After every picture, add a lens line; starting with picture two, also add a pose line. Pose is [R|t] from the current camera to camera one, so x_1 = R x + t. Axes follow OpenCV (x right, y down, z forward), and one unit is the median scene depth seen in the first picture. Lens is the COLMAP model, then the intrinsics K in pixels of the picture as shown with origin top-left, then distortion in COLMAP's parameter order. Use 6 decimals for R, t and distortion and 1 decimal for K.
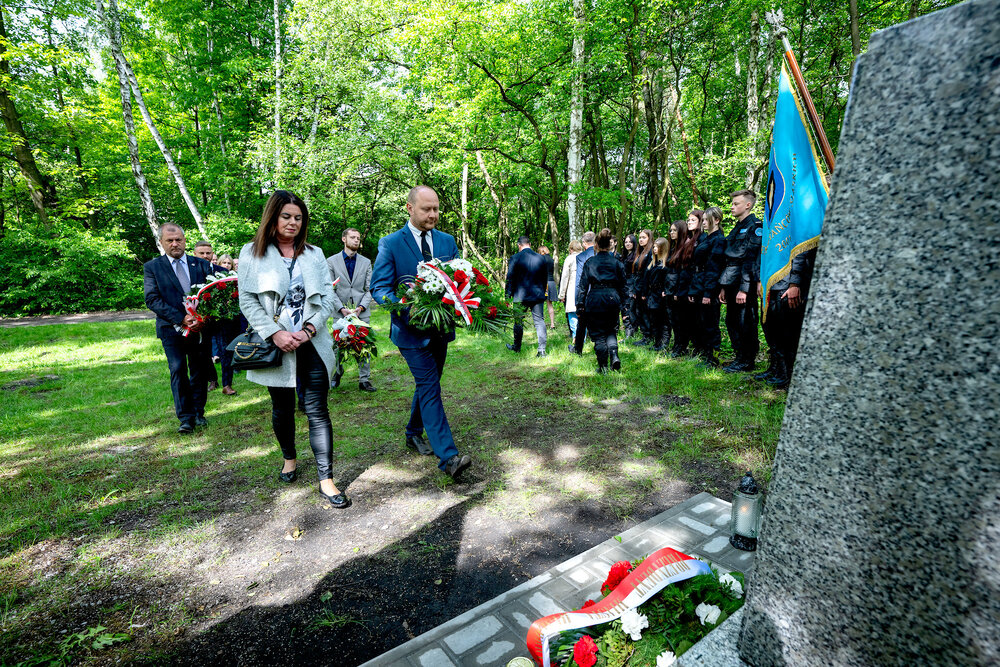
lens RADIAL K [[383.5, 0, 474.5], [0, 383.5, 334.1], [0, 0, 1]] dist [-0.001180, 0.000130]
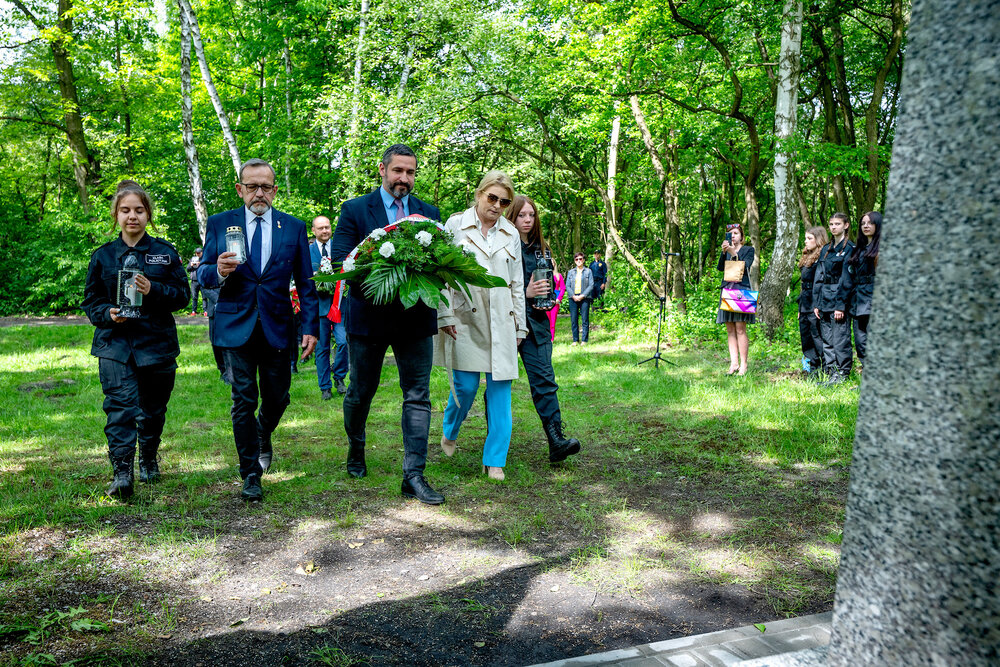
lens RADIAL K [[616.7, 0, 501.3], [0, 616.7, 351.1], [0, 0, 1]] dist [-0.000502, -0.000488]
pose [[0.972177, 0.047864, -0.229307, 0.102502], [-0.067859, 0.994473, -0.080115, 0.113845], [0.224205, 0.093446, 0.970052, -0.081741]]
